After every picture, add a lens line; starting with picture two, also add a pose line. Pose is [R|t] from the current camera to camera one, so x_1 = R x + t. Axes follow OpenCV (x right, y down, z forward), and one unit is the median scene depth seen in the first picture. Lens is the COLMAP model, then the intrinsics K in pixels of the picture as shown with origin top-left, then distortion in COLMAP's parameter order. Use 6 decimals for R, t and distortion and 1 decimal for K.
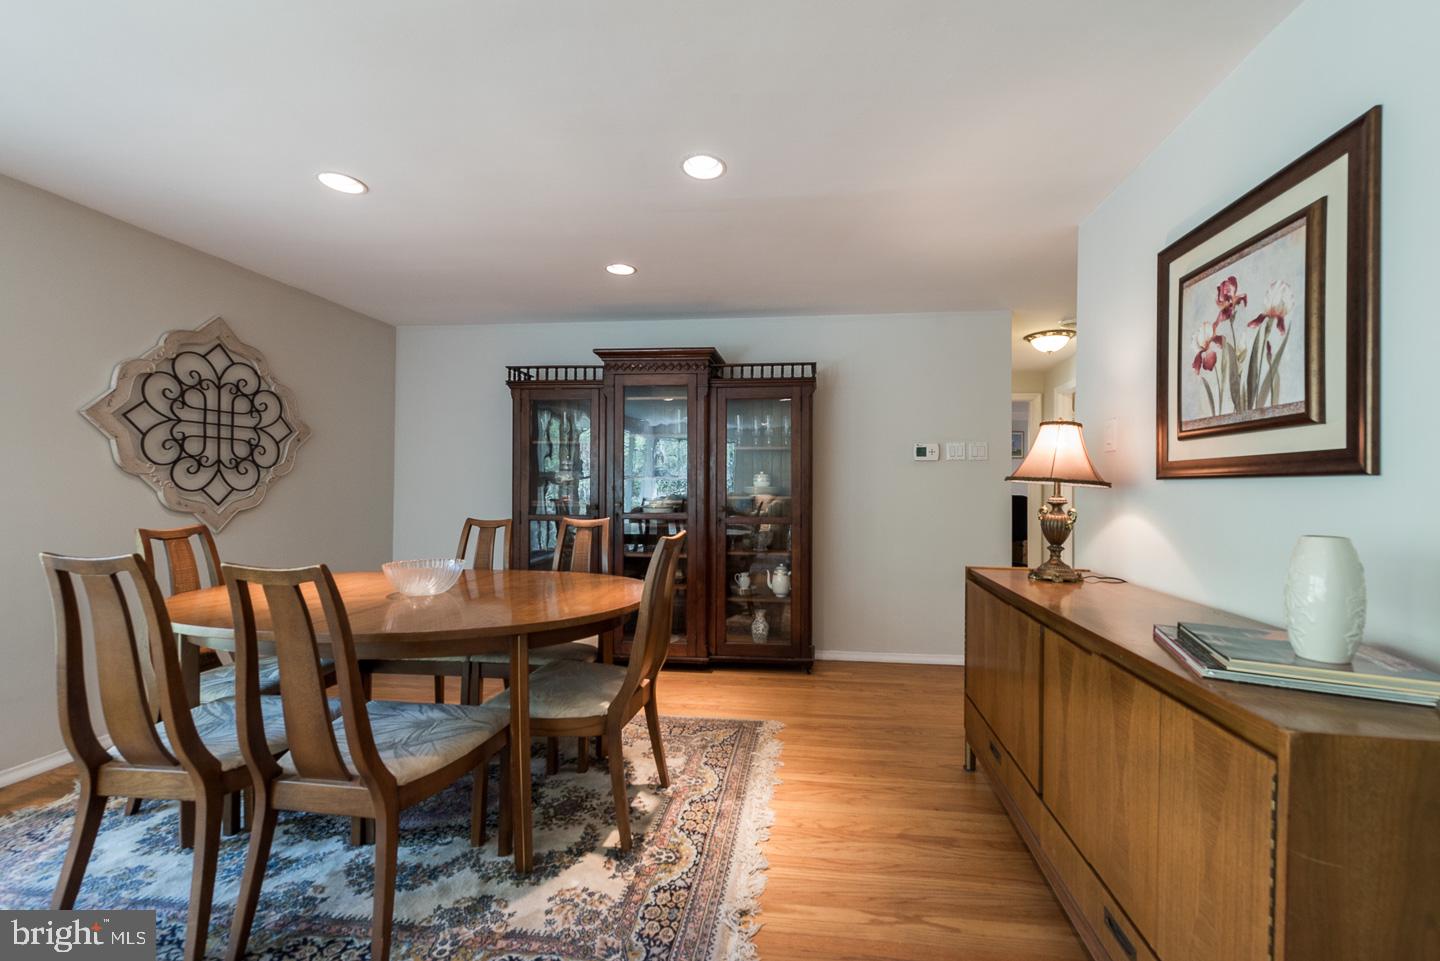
lens RADIAL K [[575.9, 0, 729.7], [0, 575.9, 488.6], [0, 0, 1]] dist [0.012336, -0.001246]
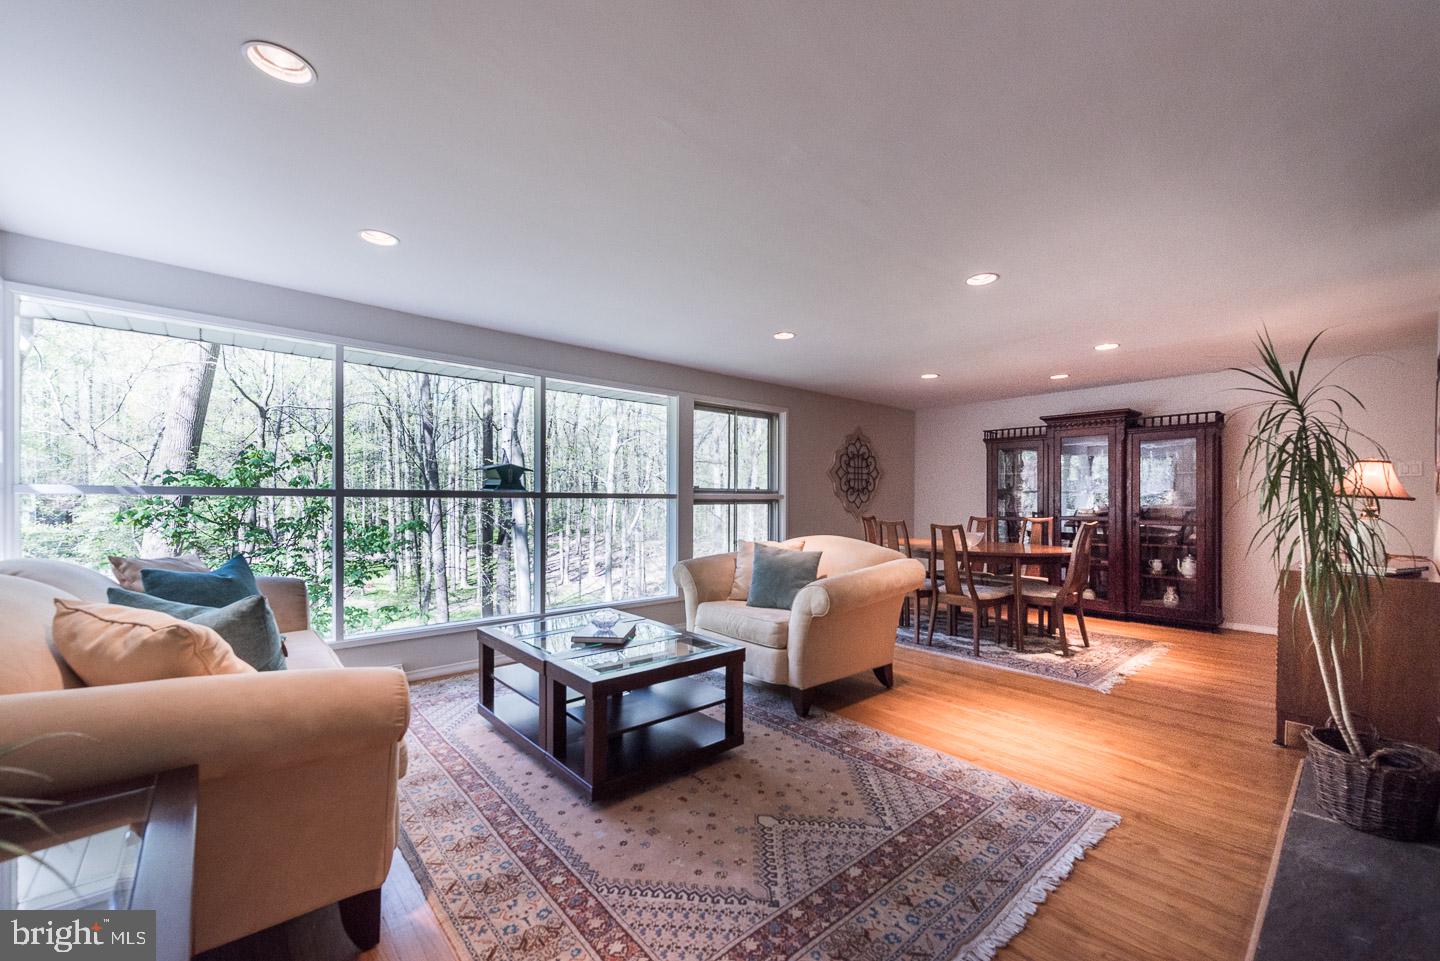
lens RADIAL K [[575.9, 0, 728.2], [0, 575.9, 495.4], [0, 0, 1]] dist [0.012336, -0.001246]
pose [[0.765964, -0.007609, -0.642839, 0.144639], [0.000905, 0.999942, -0.010757, 0.000300], [0.642883, 0.007658, 0.765926, -0.850087]]
